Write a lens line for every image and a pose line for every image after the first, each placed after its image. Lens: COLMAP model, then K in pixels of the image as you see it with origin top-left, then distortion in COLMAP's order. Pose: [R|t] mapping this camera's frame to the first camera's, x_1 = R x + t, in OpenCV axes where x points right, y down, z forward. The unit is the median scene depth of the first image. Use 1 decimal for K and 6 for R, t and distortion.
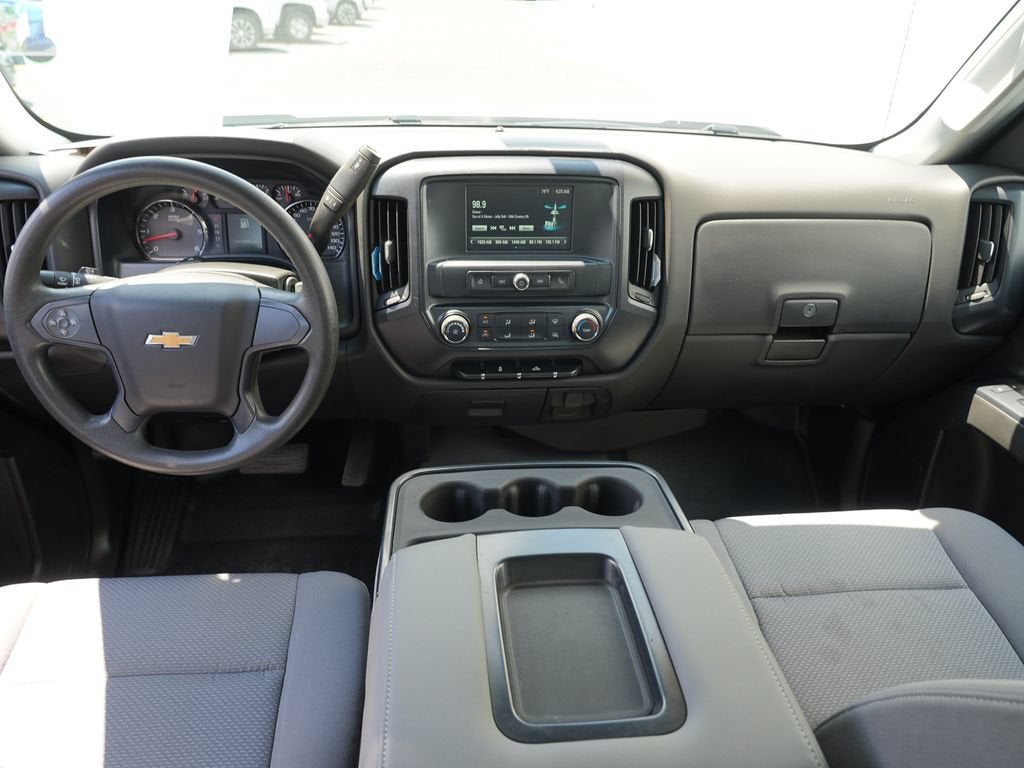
lens RADIAL K [[752.6, 0, 516.6], [0, 752.6, 386.3], [0, 0, 1]] dist [-0.002762, 0.000434]
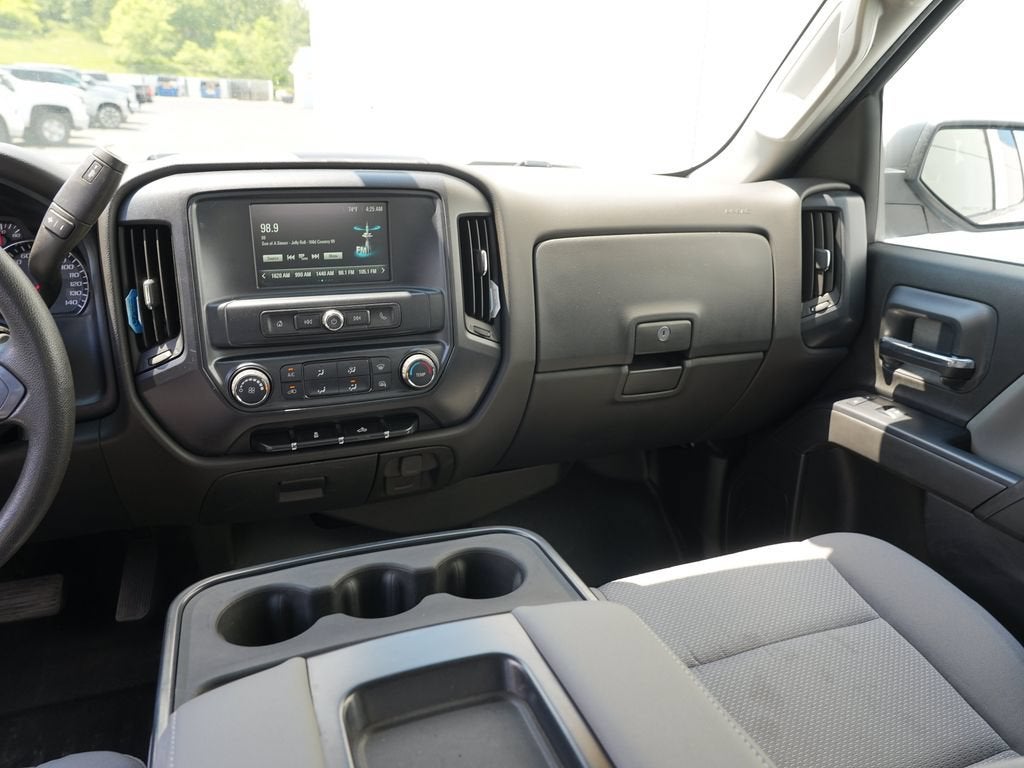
lens RADIAL K [[752.6, 0, 516.6], [0, 752.6, 386.3], [0, 0, 1]] dist [-0.002762, 0.000434]
pose [[0.963539, -0.091069, 0.251593, -0.013178], [0.120668, 0.987144, -0.104811, 0.035750], [-0.238814, 0.131349, 0.962141, 0.192244]]
